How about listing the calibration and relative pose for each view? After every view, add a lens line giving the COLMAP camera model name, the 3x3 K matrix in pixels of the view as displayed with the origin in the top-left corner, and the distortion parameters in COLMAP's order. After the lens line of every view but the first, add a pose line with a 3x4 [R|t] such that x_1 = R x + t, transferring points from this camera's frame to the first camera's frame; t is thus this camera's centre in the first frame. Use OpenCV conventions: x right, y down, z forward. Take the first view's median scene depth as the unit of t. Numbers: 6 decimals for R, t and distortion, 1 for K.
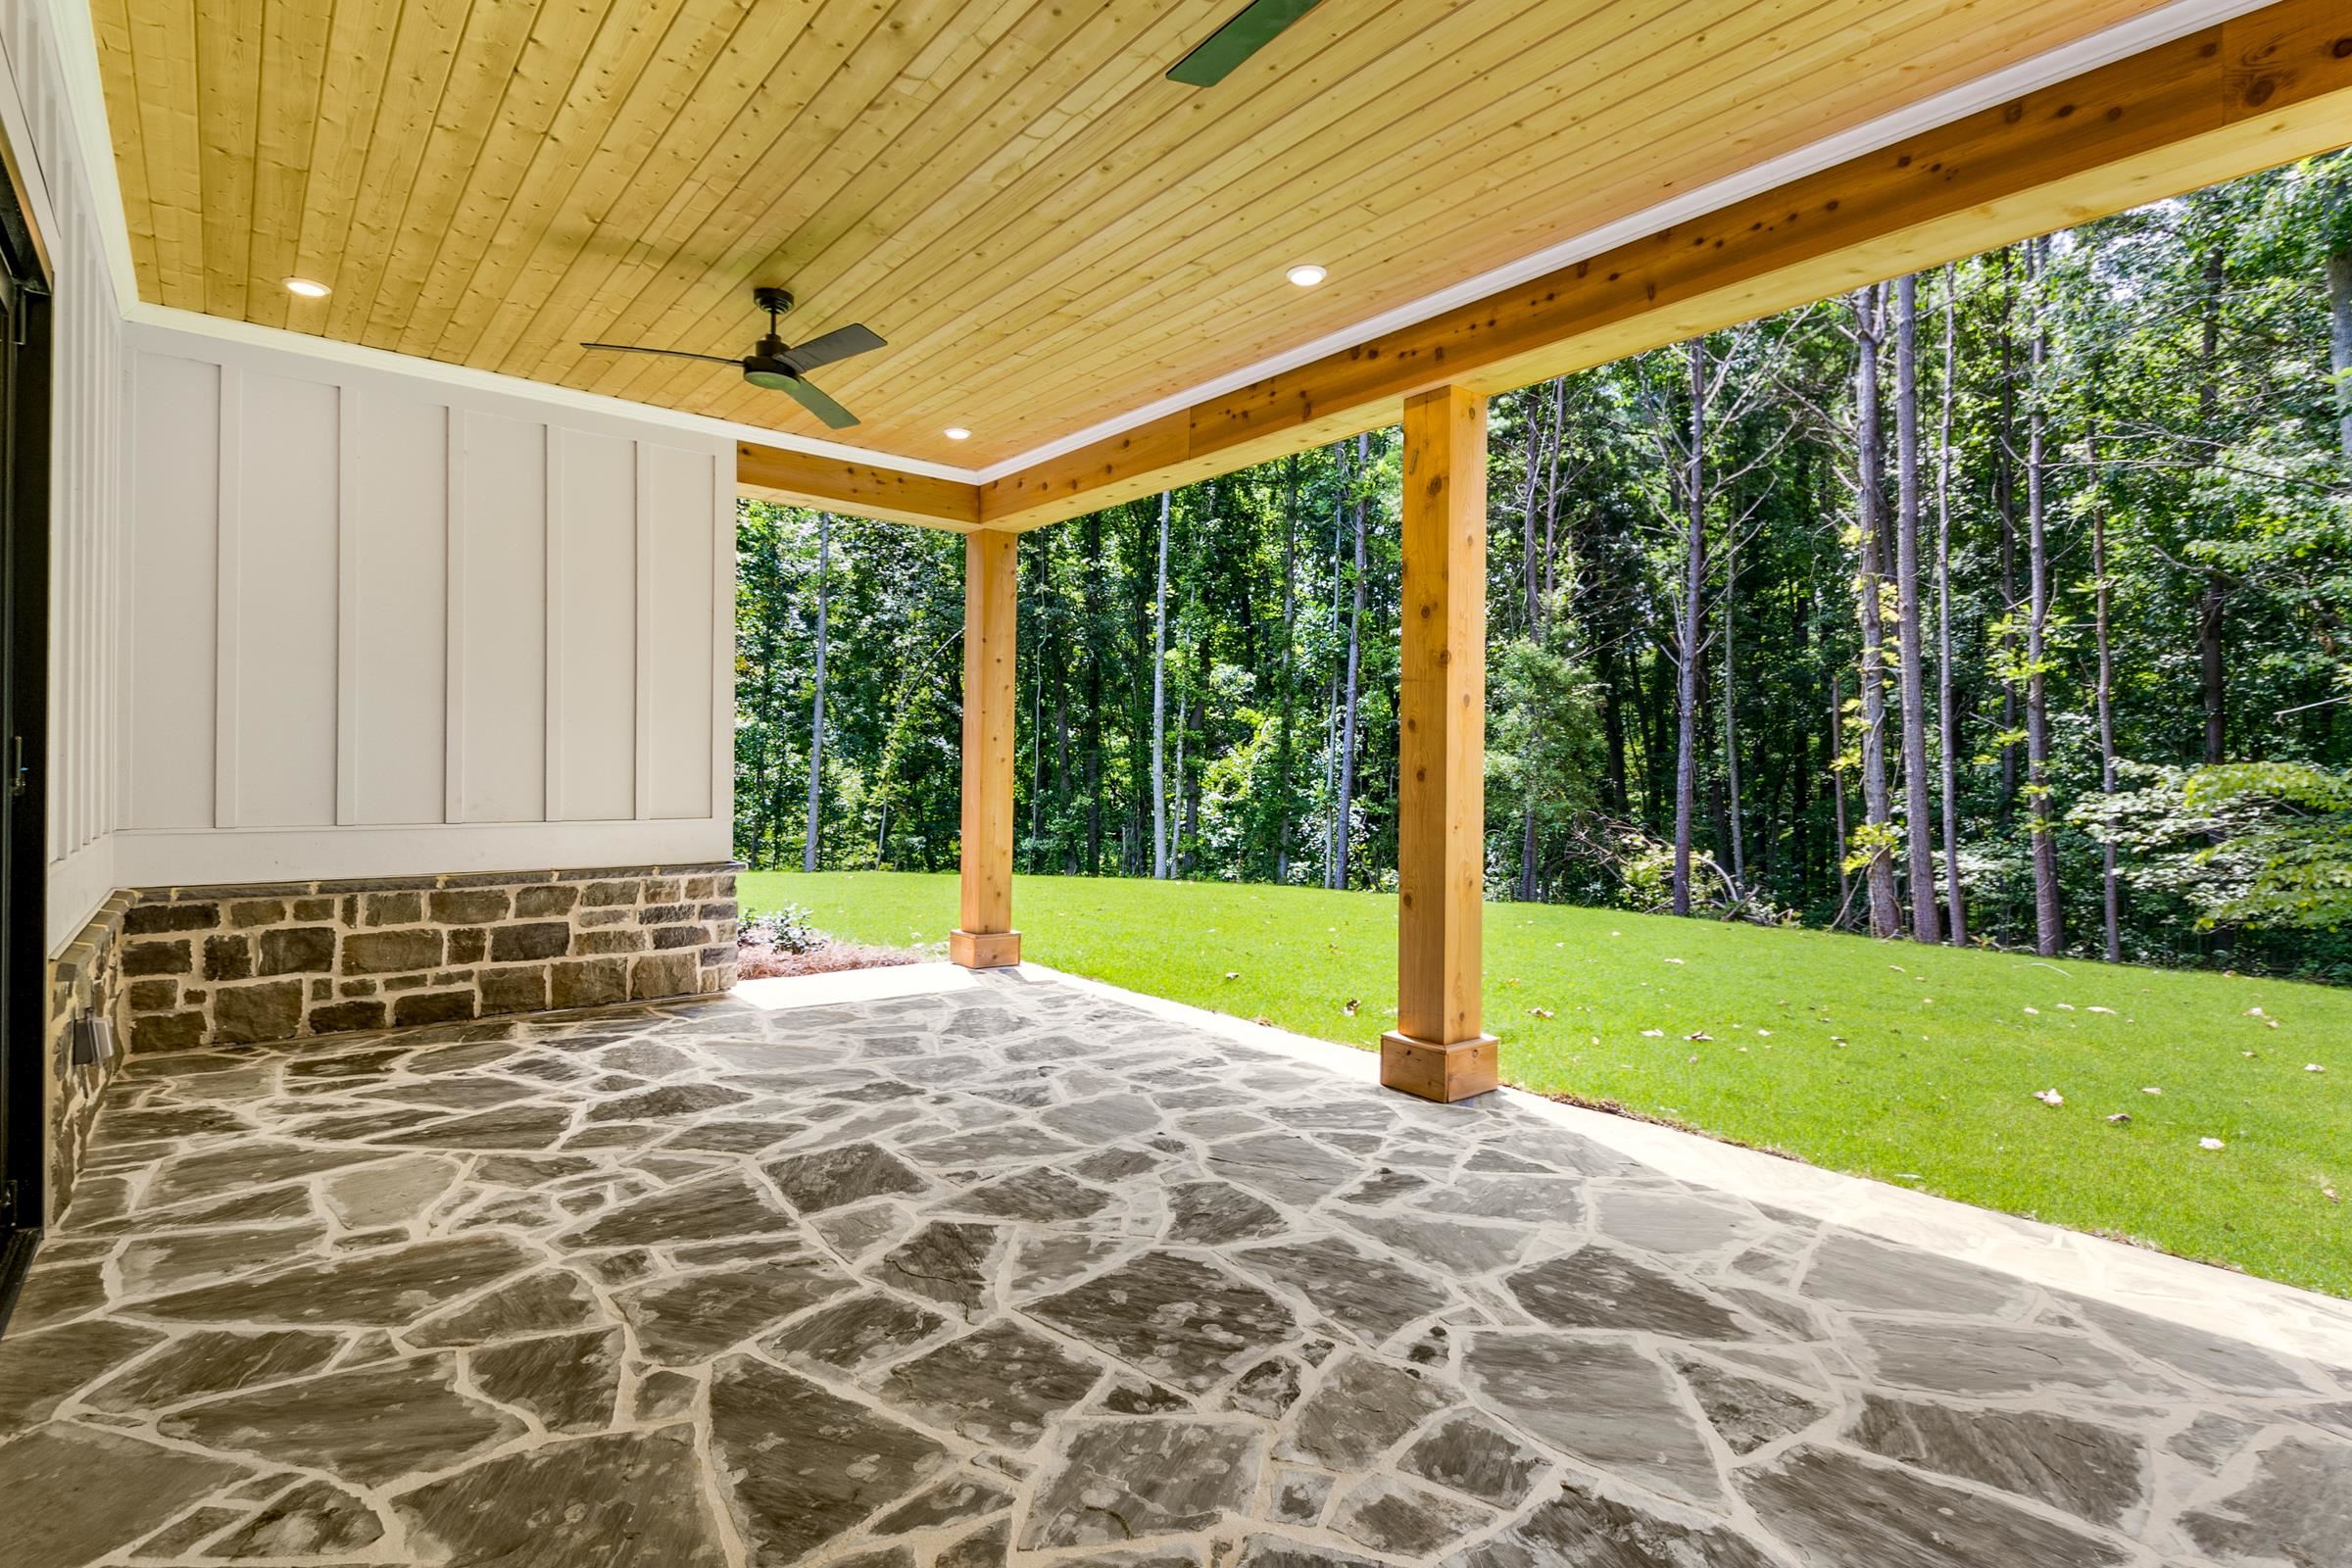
lens RADIAL K [[1151.7, 0, 1174.5], [0, 1151.7, 776.6], [0, 0, 1]] dist [0.023772, -0.001063]
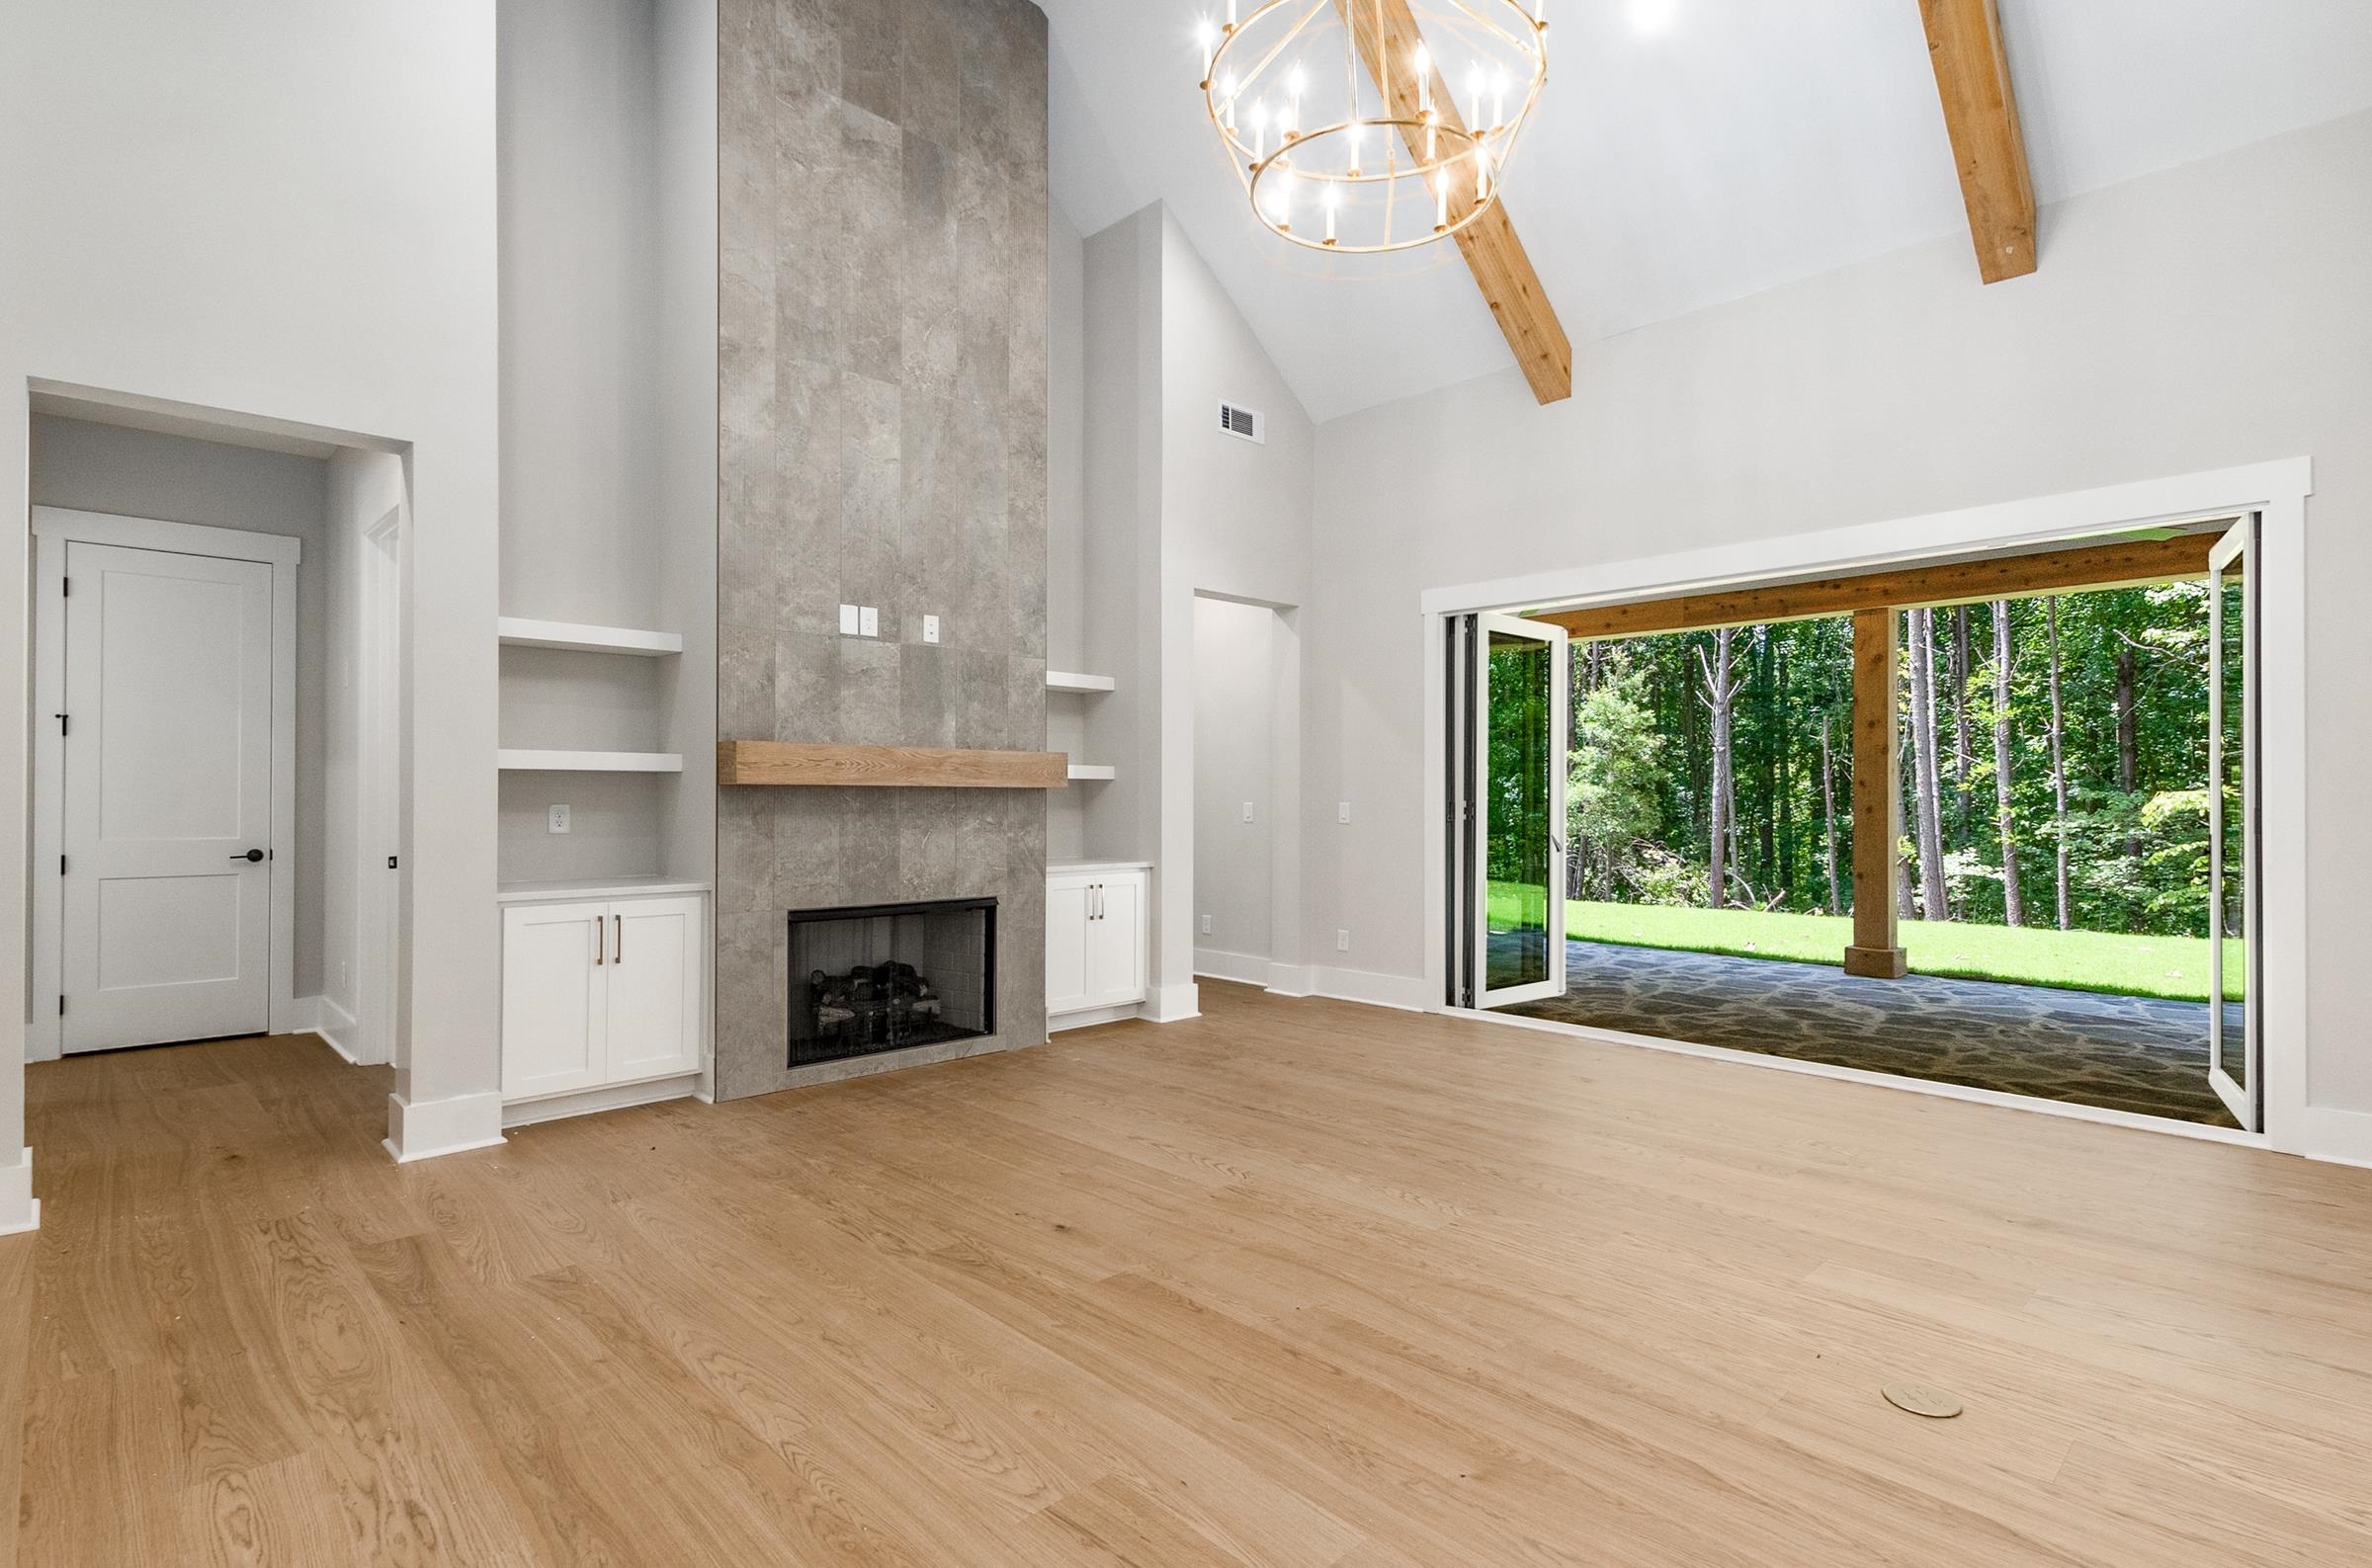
lens RADIAL K [[1161.3, 0, 1185.9], [0, 1161.3, 792.5], [0, 0, 1]] dist [0.023772, -0.001063]
pose [[0.996653, -0.004888, 0.081600, -1.117600], [0.005360, 0.999970, -0.005575, -0.026977], [-0.081570, 0.005994, 0.996650, -0.871499]]
